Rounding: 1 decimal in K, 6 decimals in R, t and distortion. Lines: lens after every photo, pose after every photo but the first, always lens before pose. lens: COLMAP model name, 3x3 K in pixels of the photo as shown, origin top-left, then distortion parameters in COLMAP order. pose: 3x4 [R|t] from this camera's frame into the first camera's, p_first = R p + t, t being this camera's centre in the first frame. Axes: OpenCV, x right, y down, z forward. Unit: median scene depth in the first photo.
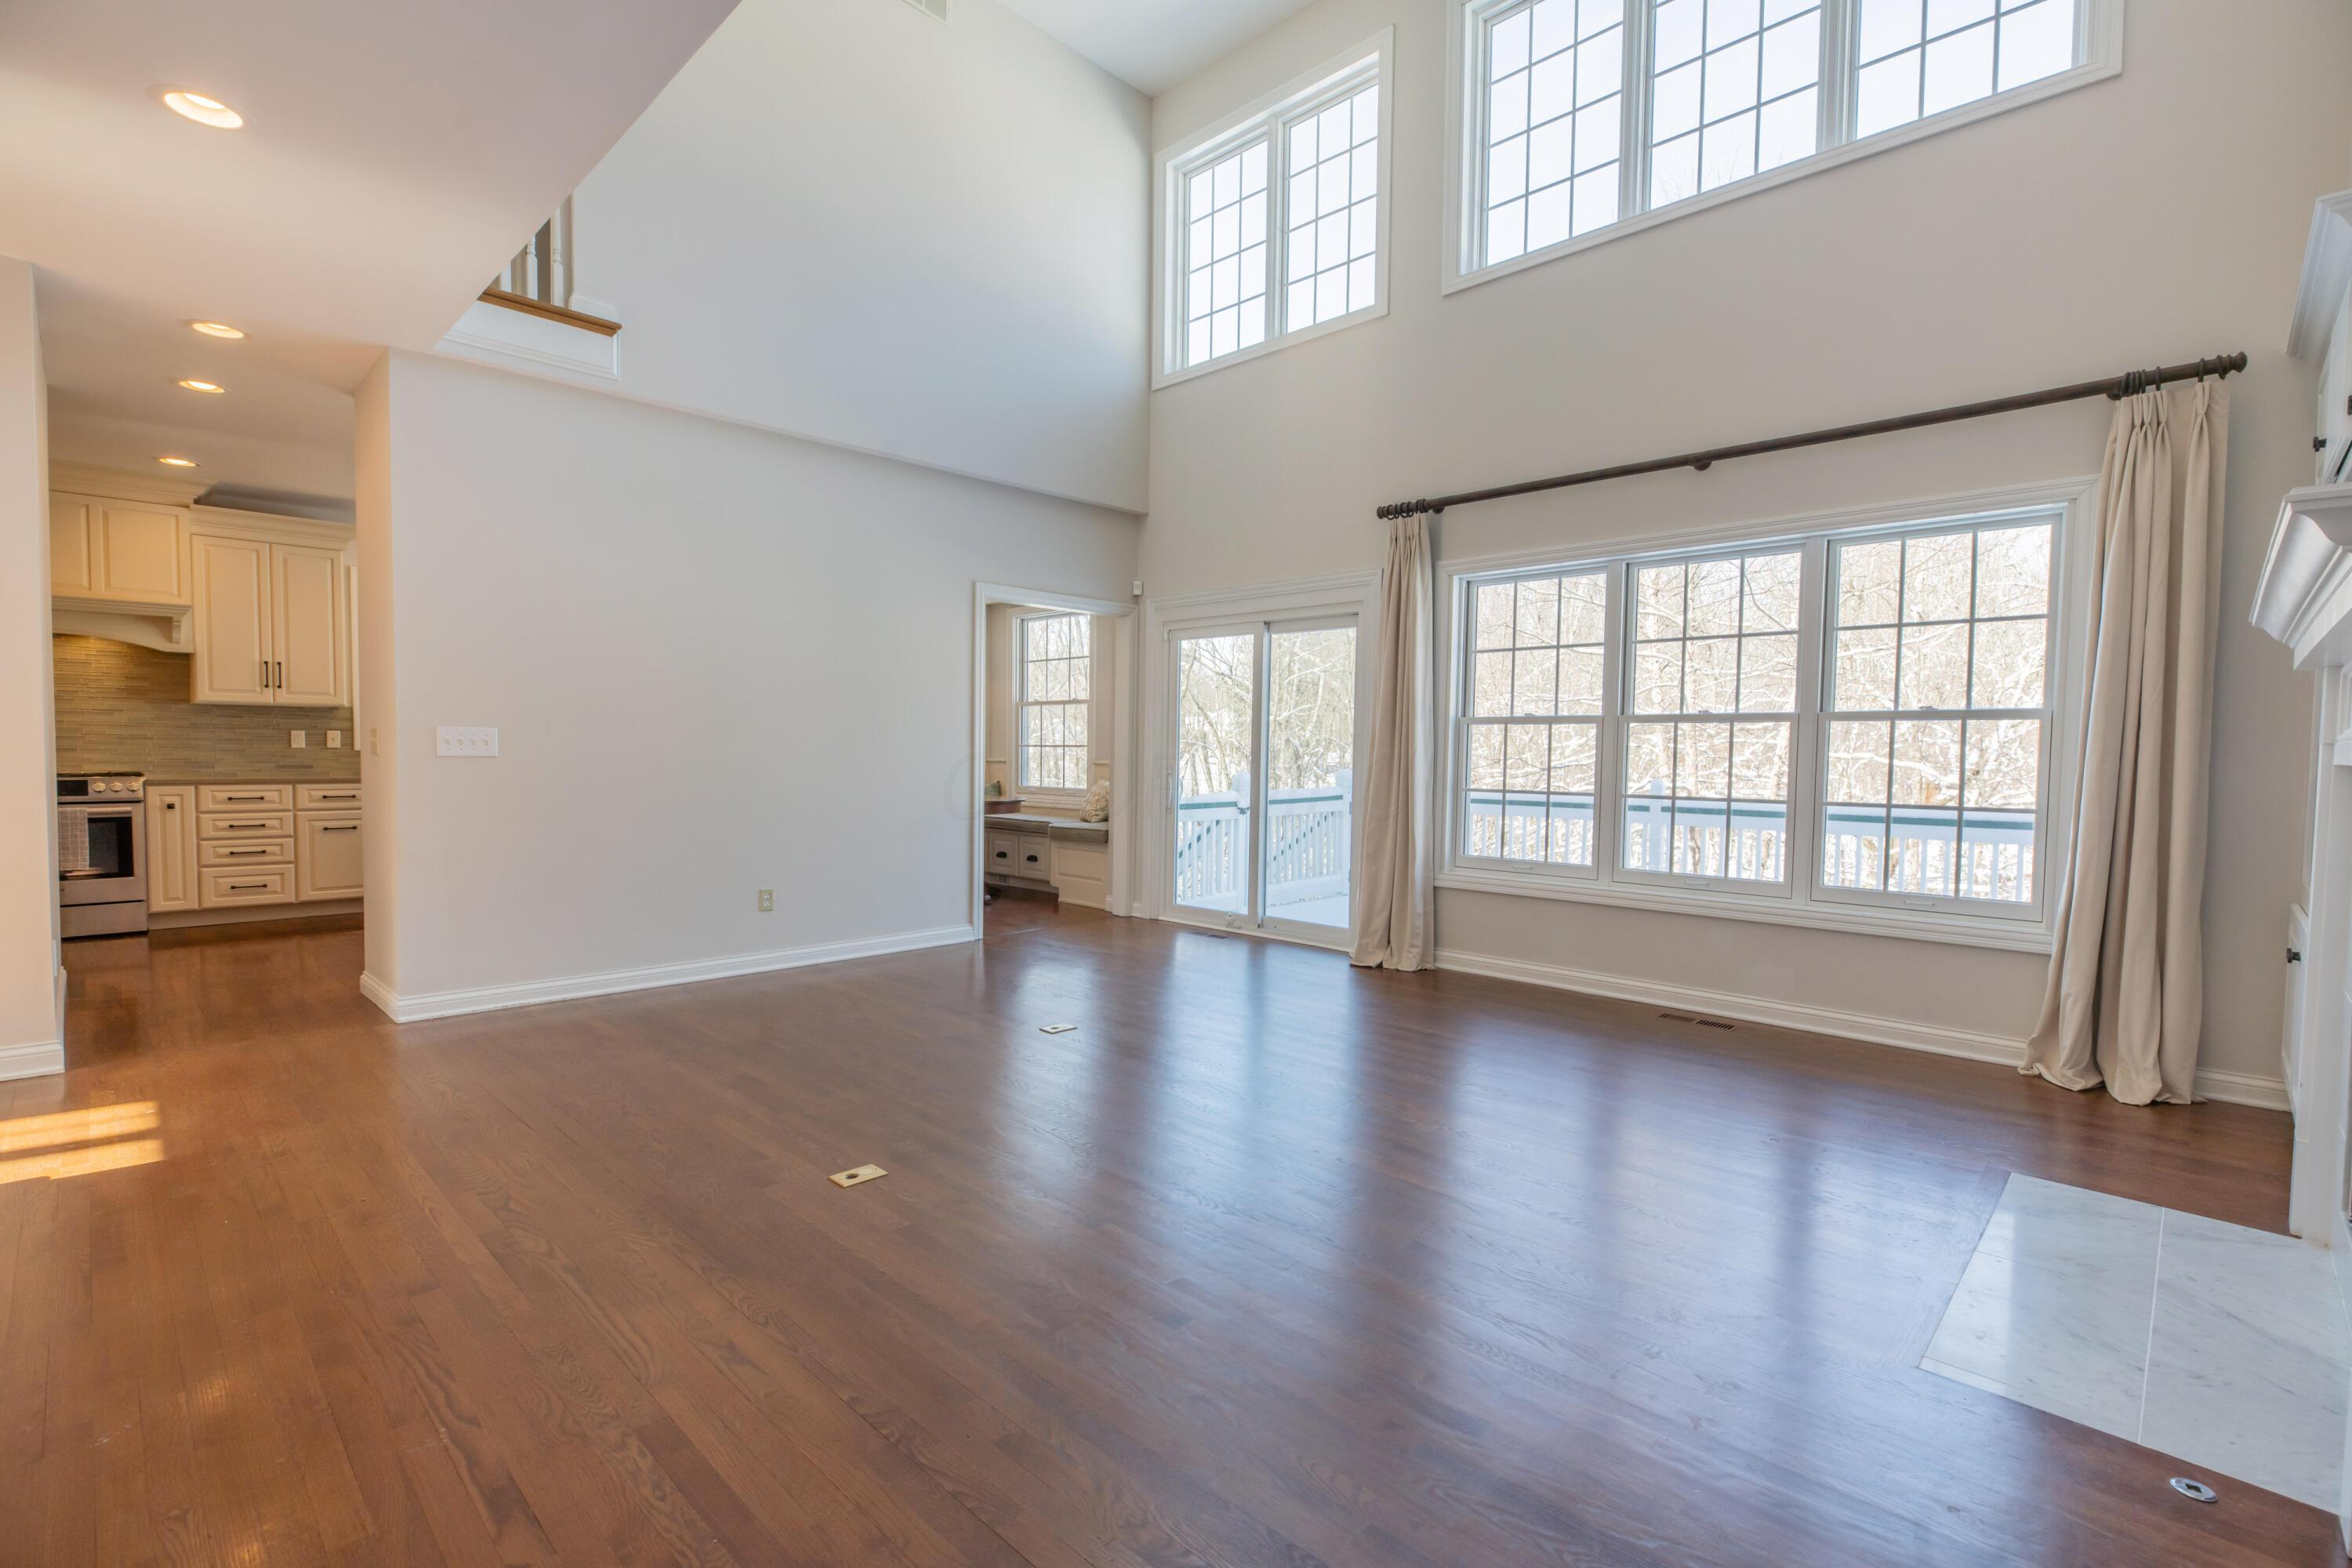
lens RADIAL K [[1062.3, 0, 1160.8], [0, 1062.3, 795.4], [0, 0, 1]] dist [0.004735, -0.003823]
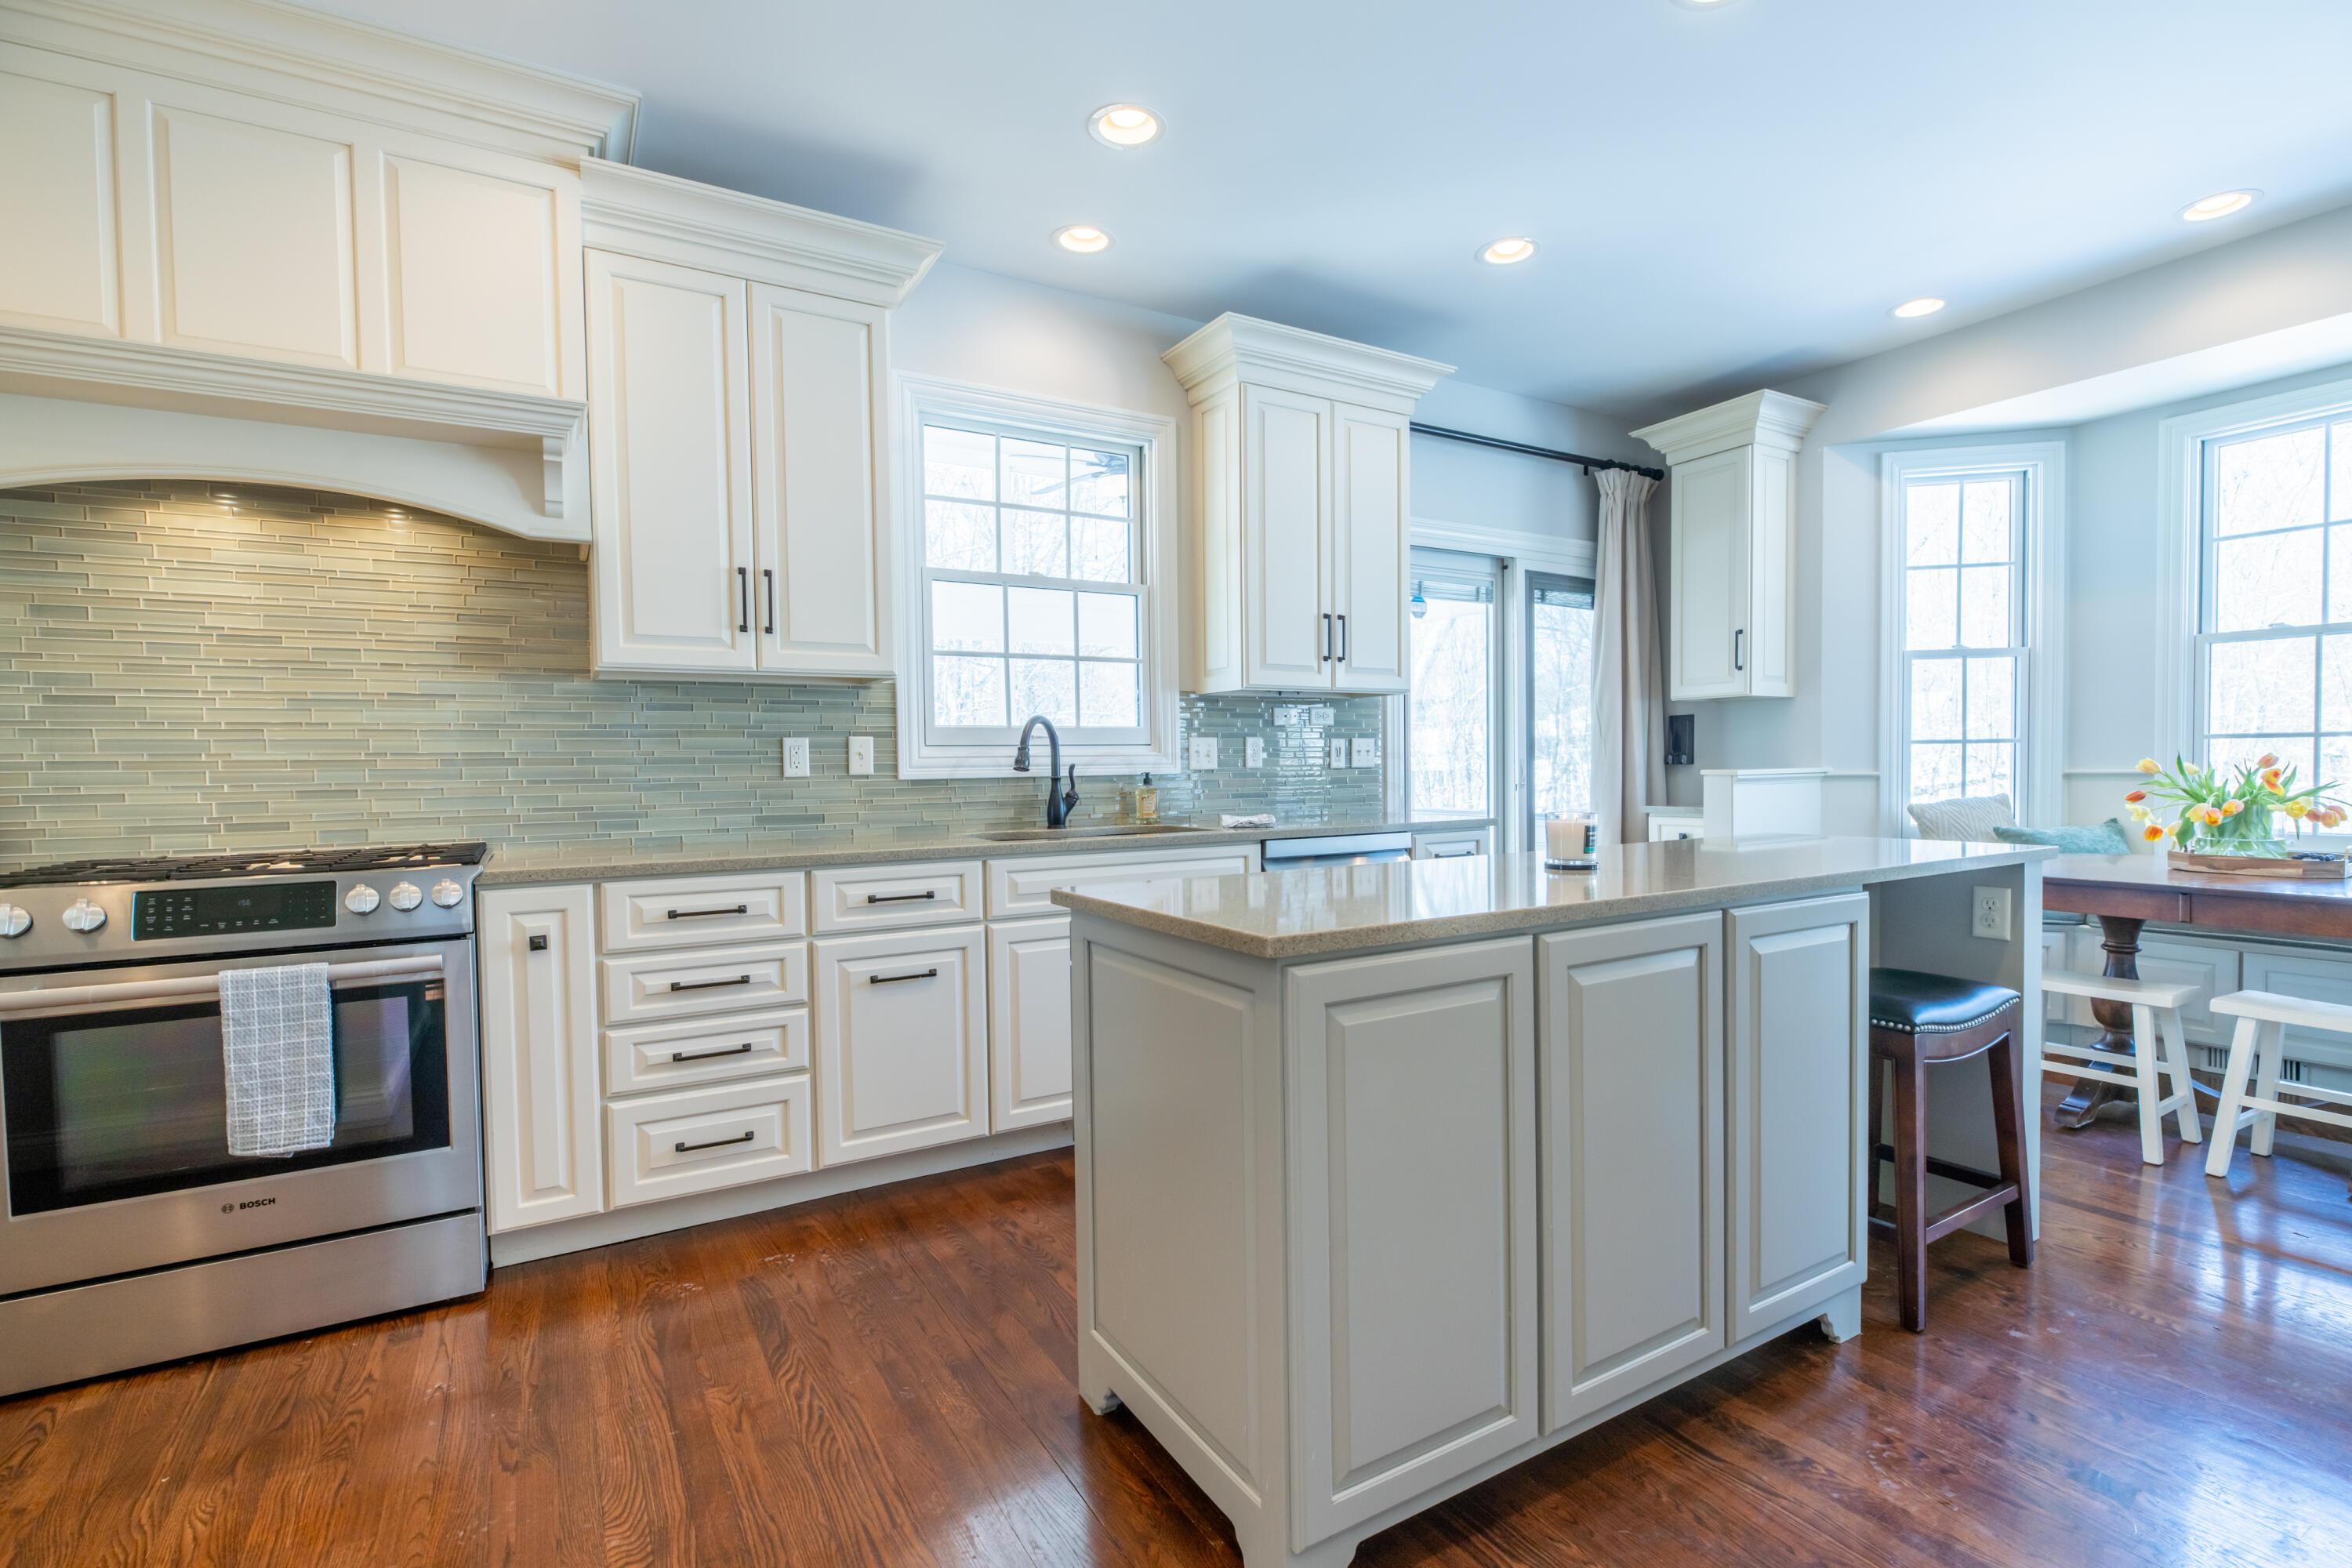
lens RADIAL K [[1062.3, 0, 1171.0], [0, 1062.3, 794.1], [0, 0, 1]] dist [0.004735, -0.003823]
pose [[0.965321, -0.015703, -0.260593, -0.599110], [0.012093, 0.999807, -0.015452, -0.031540], [0.260785, 0.011765, 0.965325, 0.674582]]
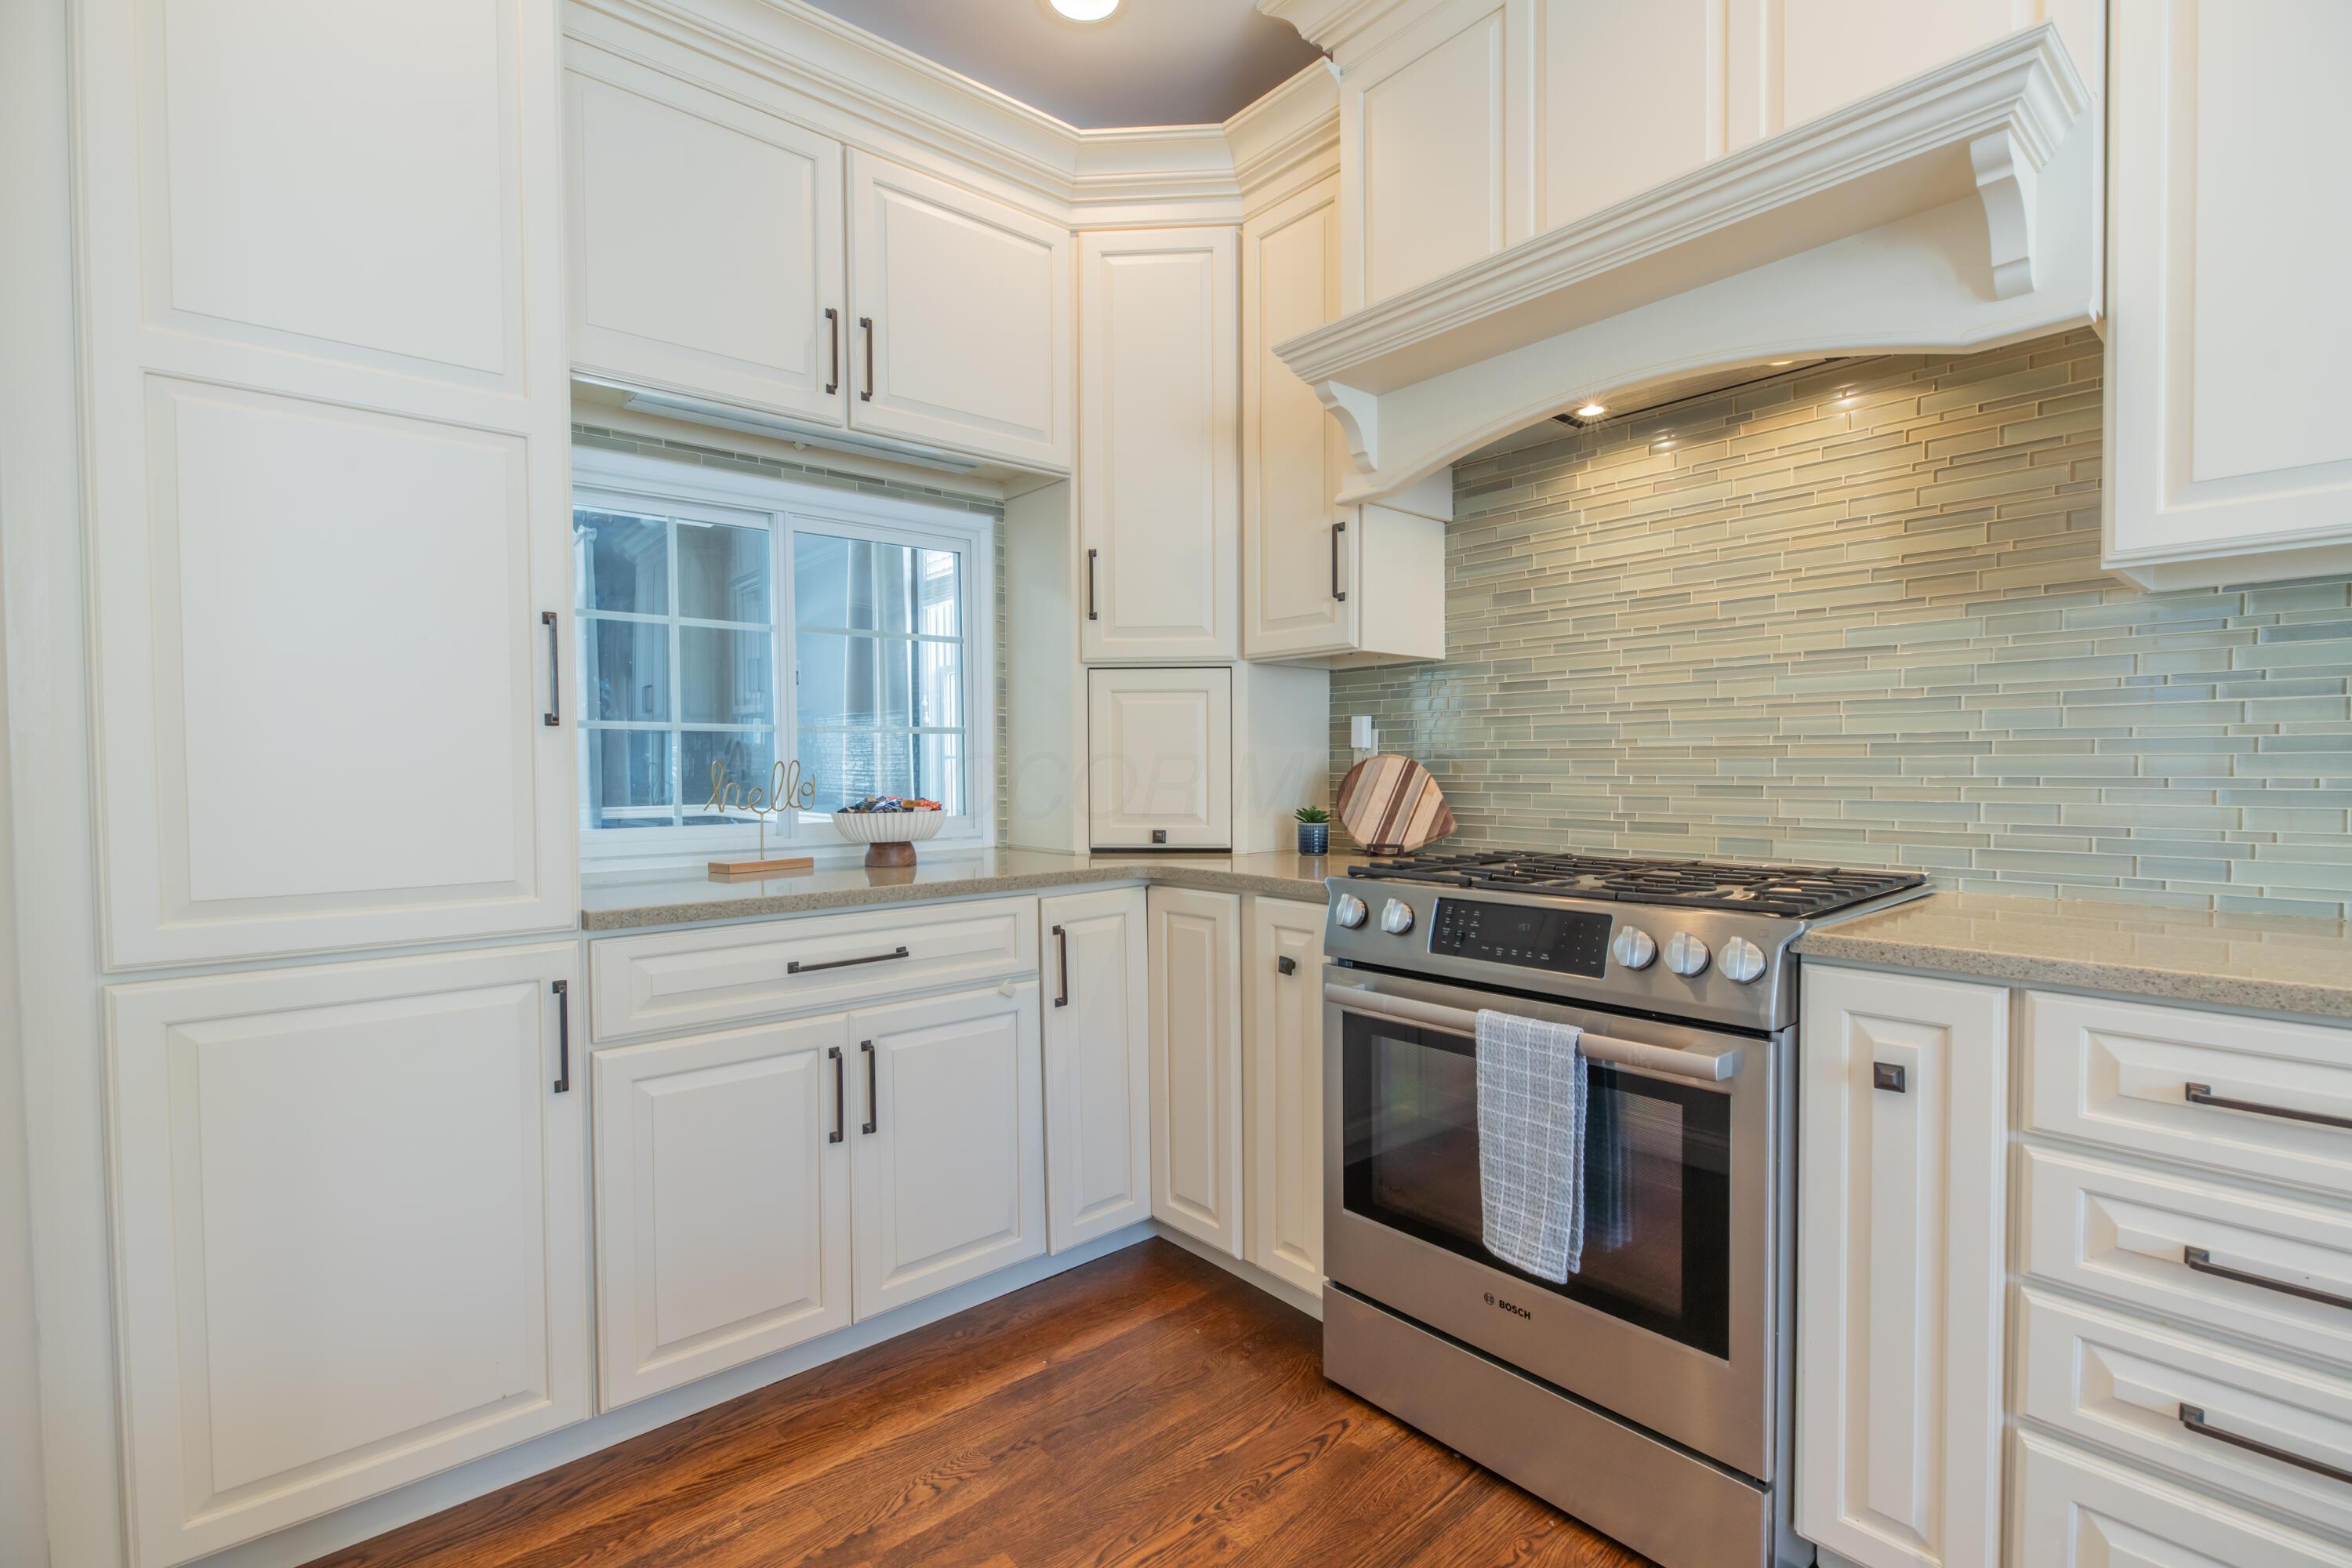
lens RADIAL K [[1062.3, 0, 1184.5], [0, 1062.3, 797.7], [0, 0, 1]] dist [0.004735, -0.003823]
pose [[-0.072937, 0.020655, -0.997123, -0.692102], [-0.037885, 0.999007, 0.023465, -0.040777], [0.996617, 0.039487, -0.072082, 0.844159]]
